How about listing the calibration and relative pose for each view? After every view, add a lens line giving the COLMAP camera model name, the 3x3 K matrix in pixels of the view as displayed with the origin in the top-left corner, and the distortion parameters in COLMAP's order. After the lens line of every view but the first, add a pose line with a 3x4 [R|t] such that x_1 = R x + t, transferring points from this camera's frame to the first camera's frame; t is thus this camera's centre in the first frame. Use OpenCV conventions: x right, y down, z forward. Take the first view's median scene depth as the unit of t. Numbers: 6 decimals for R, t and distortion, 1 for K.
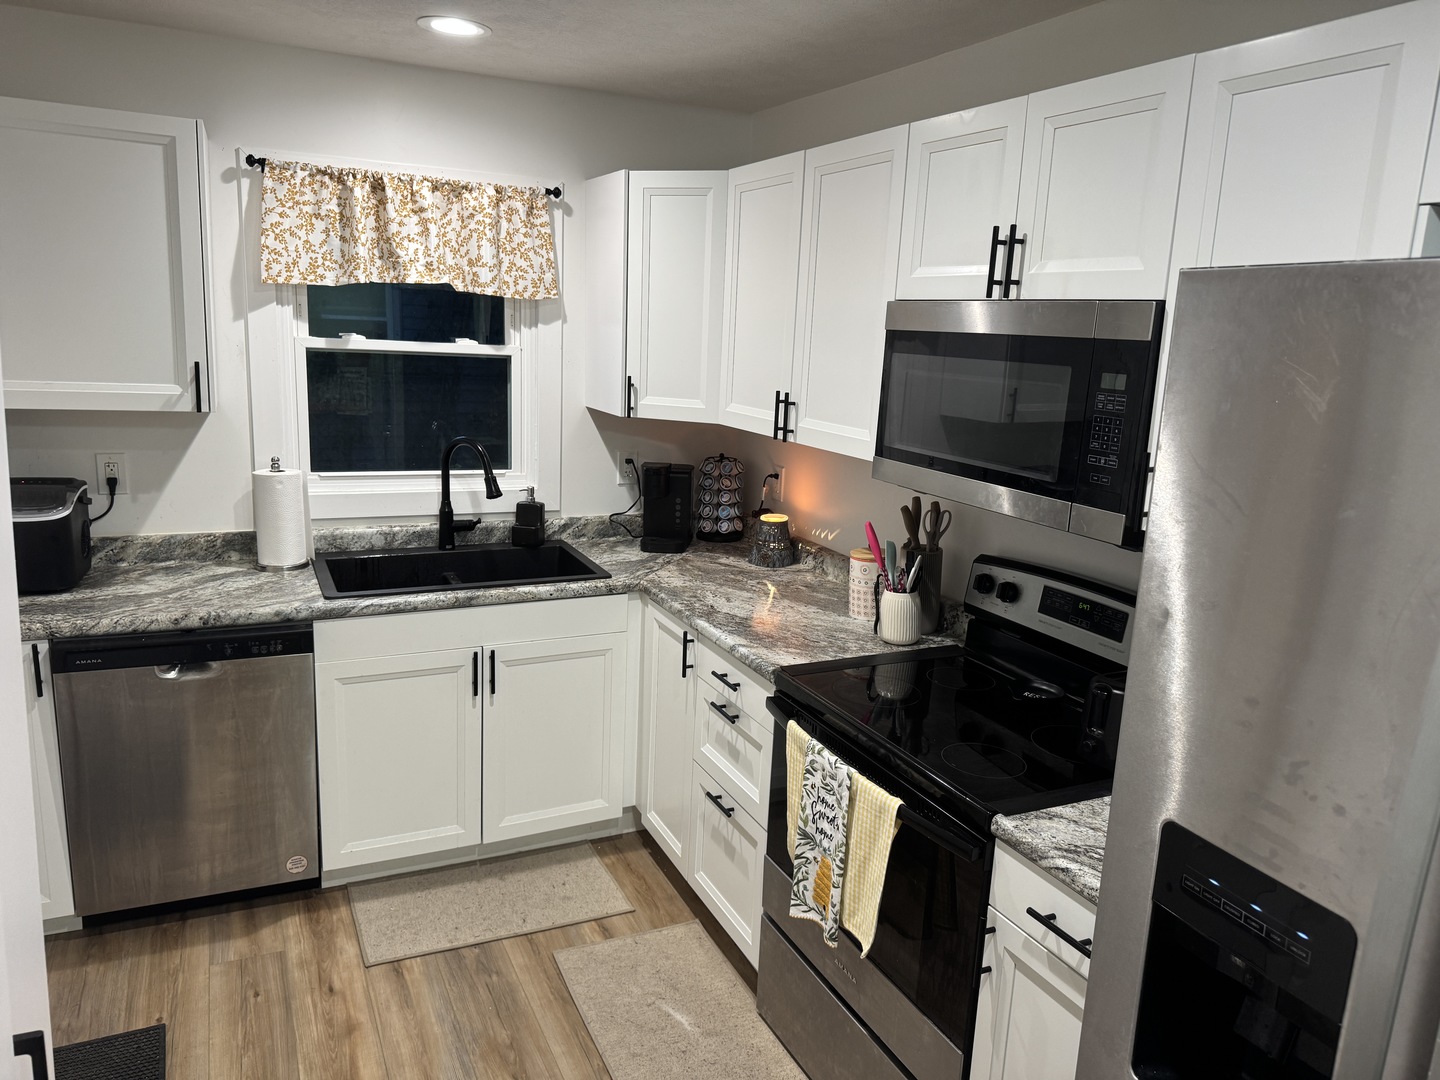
lens RADIAL K [[1033.0, 0, 720.0], [0, 1033.0, 540.0], [0, 0, 1]] dist [0.054768, -0.142444]
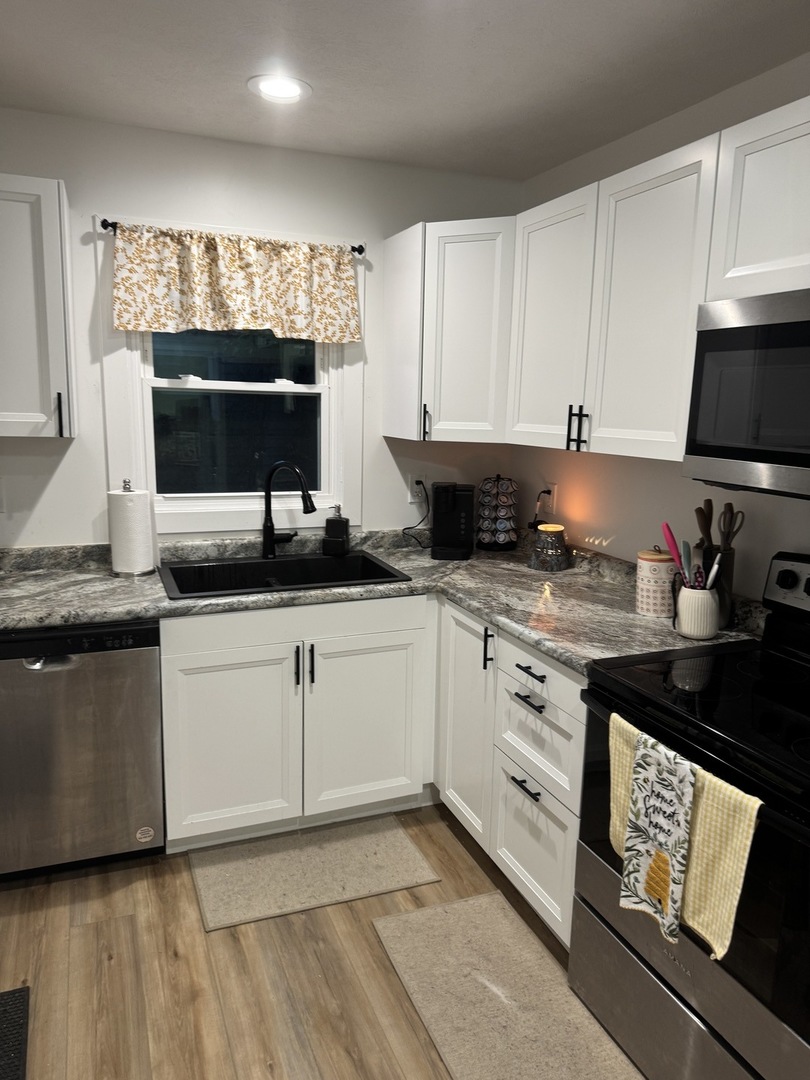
lens RADIAL K [[774.7, 0, 384.0], [0, 774.7, 540.9], [0, 0, 1]] dist [0.054768, -0.142444]
pose [[0.996192, -0.014055, -0.086048, -0.068492], [0.011598, 0.999512, -0.028992, 0.018794], [0.086414, 0.027884, 0.995869, 0.162498]]
